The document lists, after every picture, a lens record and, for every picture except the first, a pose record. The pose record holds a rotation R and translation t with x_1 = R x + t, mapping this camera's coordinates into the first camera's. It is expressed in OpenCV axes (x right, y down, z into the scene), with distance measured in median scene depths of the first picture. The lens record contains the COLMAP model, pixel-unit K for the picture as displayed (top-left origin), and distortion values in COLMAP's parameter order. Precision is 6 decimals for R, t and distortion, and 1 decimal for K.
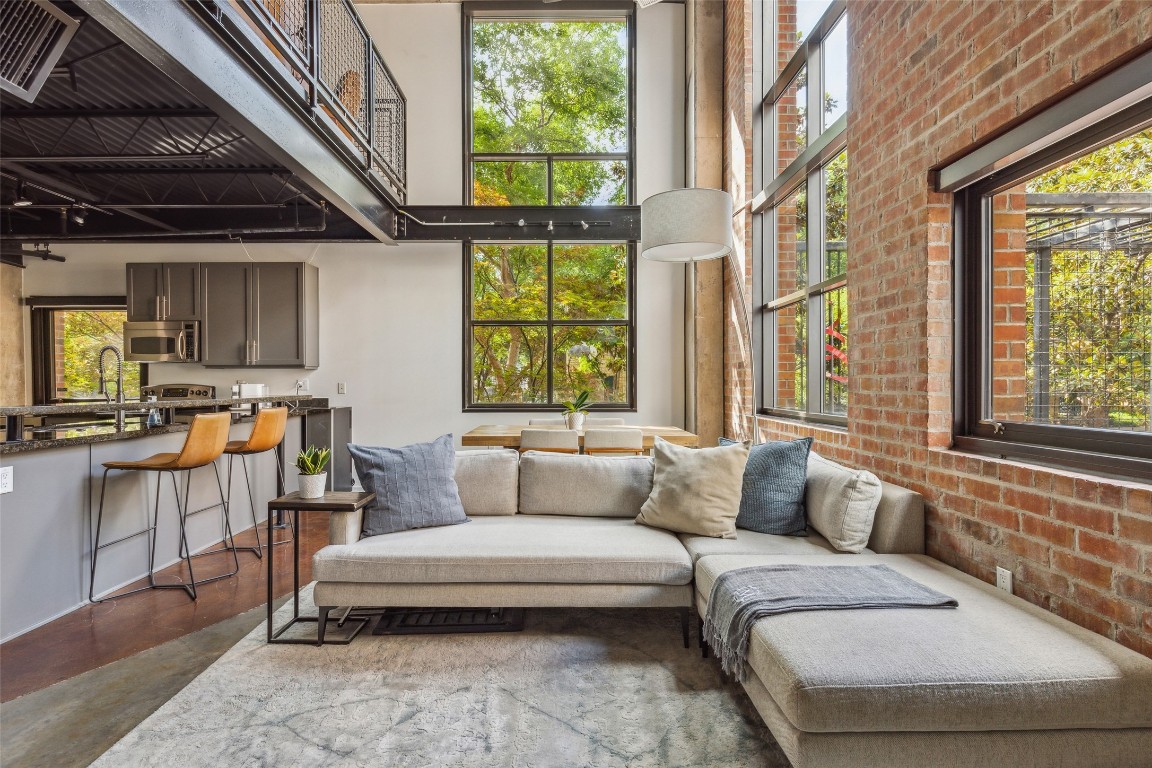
lens RADIAL K [[540.0, 0, 564.2], [0, 540.0, 385.5], [0, 0, 1]] dist [-0.002969, -0.001264]
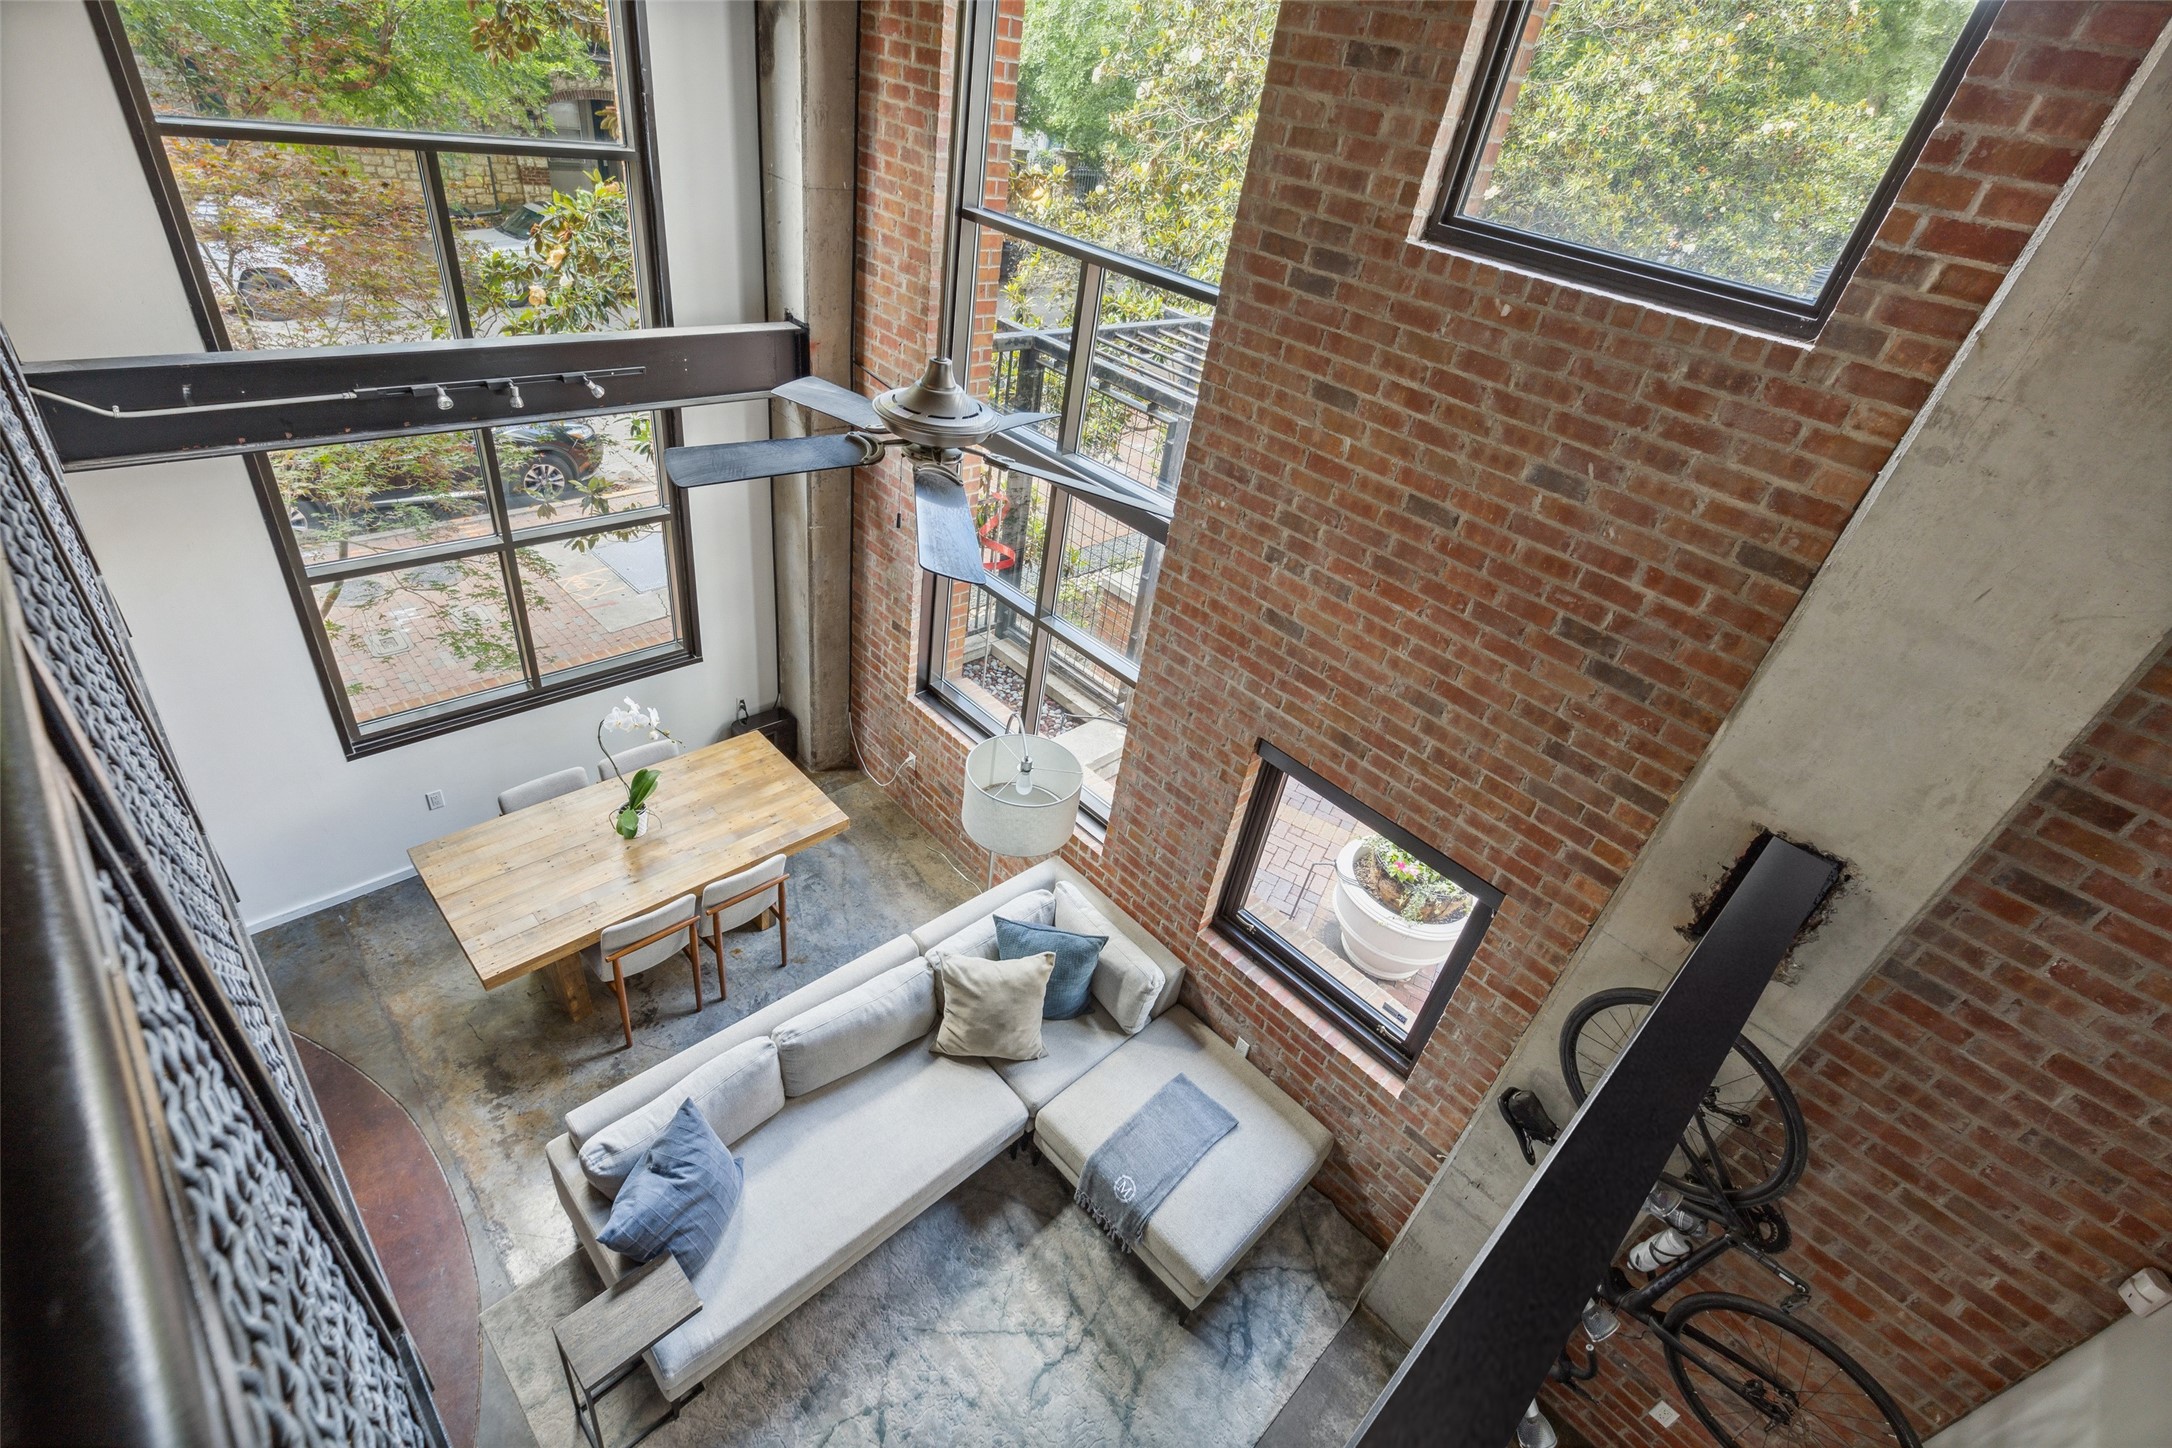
lens RADIAL K [[980.4, 0, 1078.3], [0, 980.4, 714.1], [0, 0, 1]] dist [0.011170, -0.002416]
pose [[0.711872, -0.303978, 0.633116, -0.510681], [-0.139862, 0.822061, 0.551956, -1.052894], [-0.688241, -0.481471, 0.542687, 0.217327]]
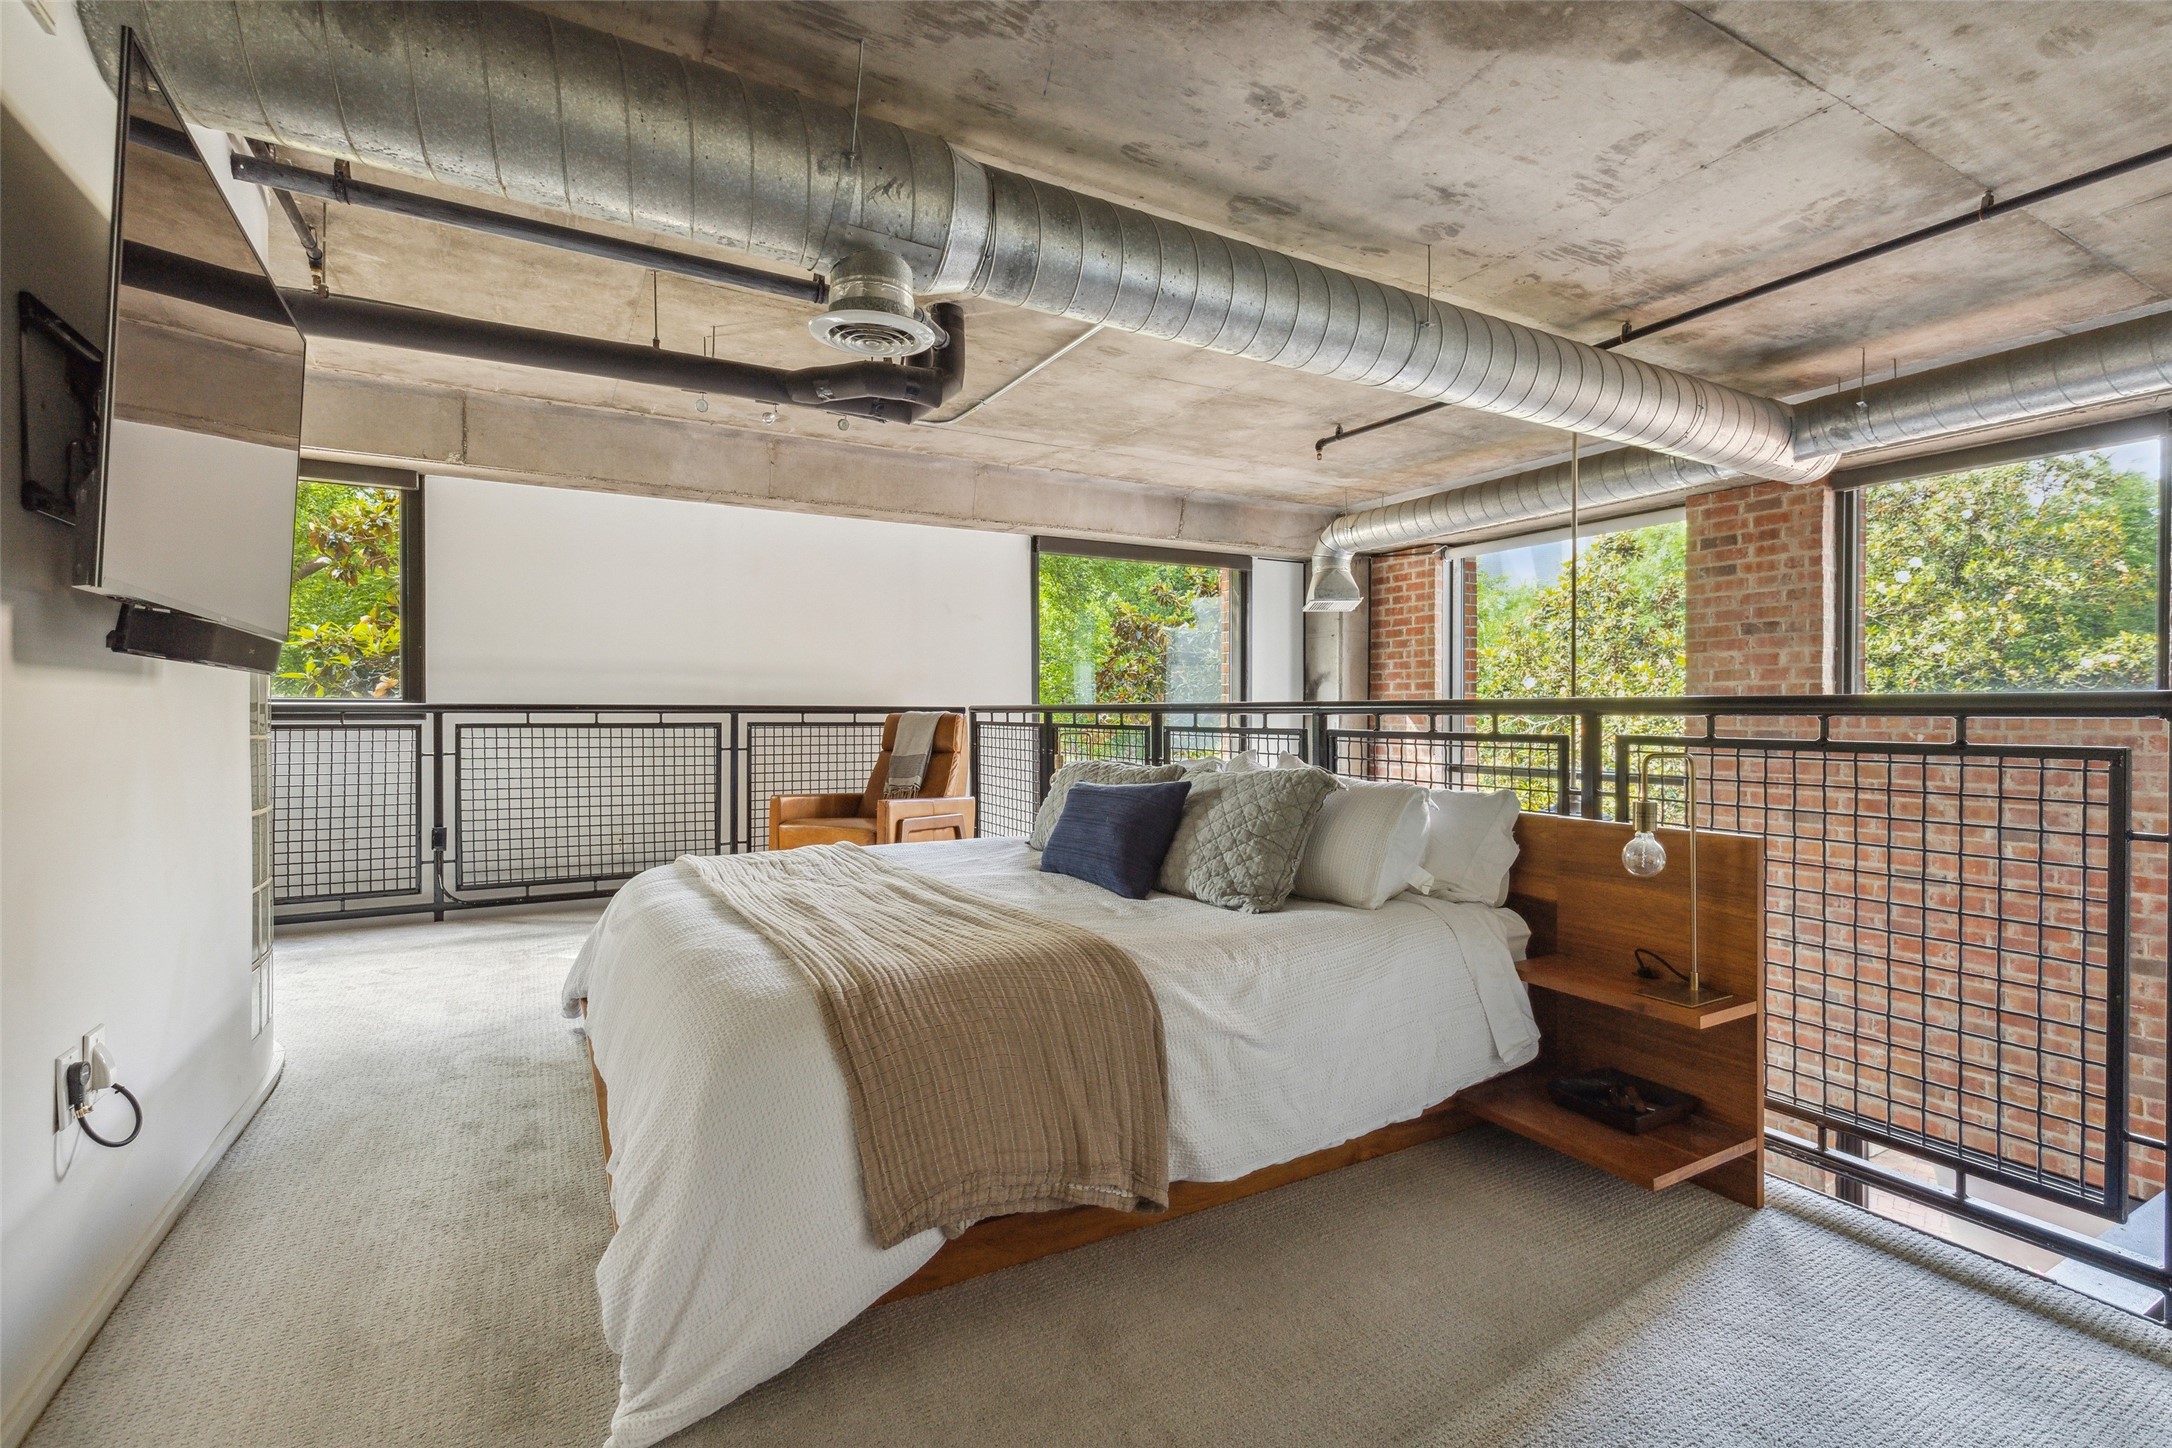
lens RADIAL K [[980.4, 0, 1088.3], [0, 980.4, 720.2], [0, 0, 1]] dist [0.011170, -0.002416]
pose [[0.870511, -0.004119, 0.492132, -1.316024], [0.006796, 0.999970, -0.003653, -0.934422], [-0.492103, 0.006524, 0.870513, -0.038314]]
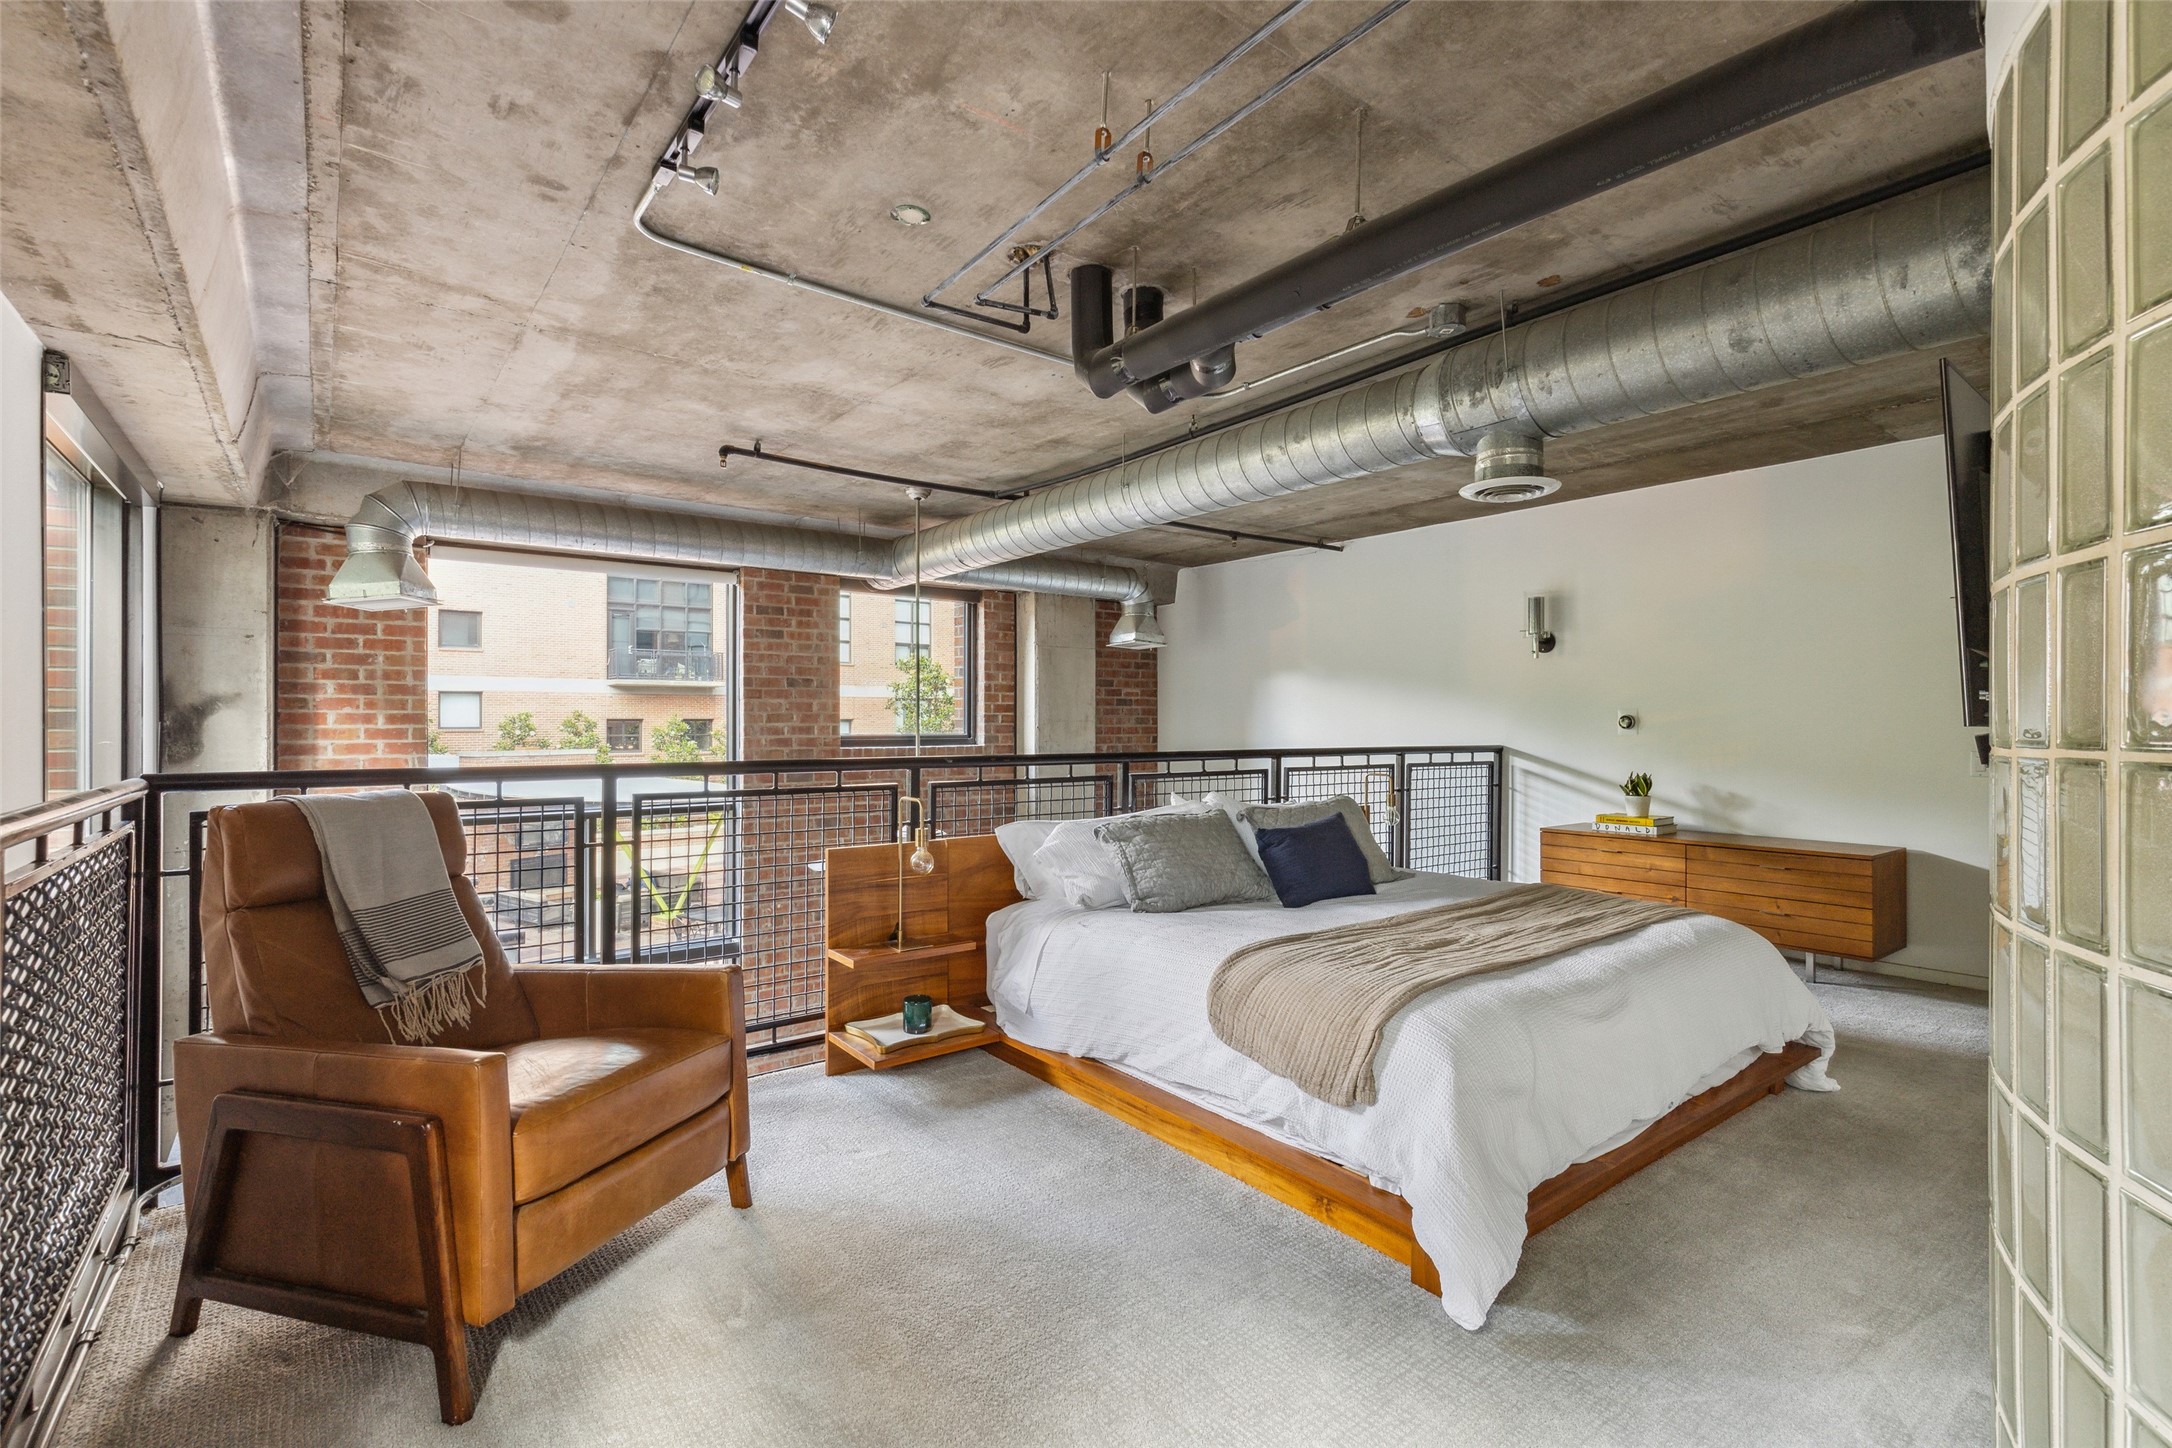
lens RADIAL K [[980.4, 0, 1085.0], [0, 980.4, 717.8], [0, 0, 1]] dist [0.011170, -0.002416]
pose [[-0.601977, 0.006470, 0.798488, -1.625344], [0.012579, 0.999920, 0.001380, -1.007174], [-0.798415, 0.010875, -0.602010, 1.680686]]
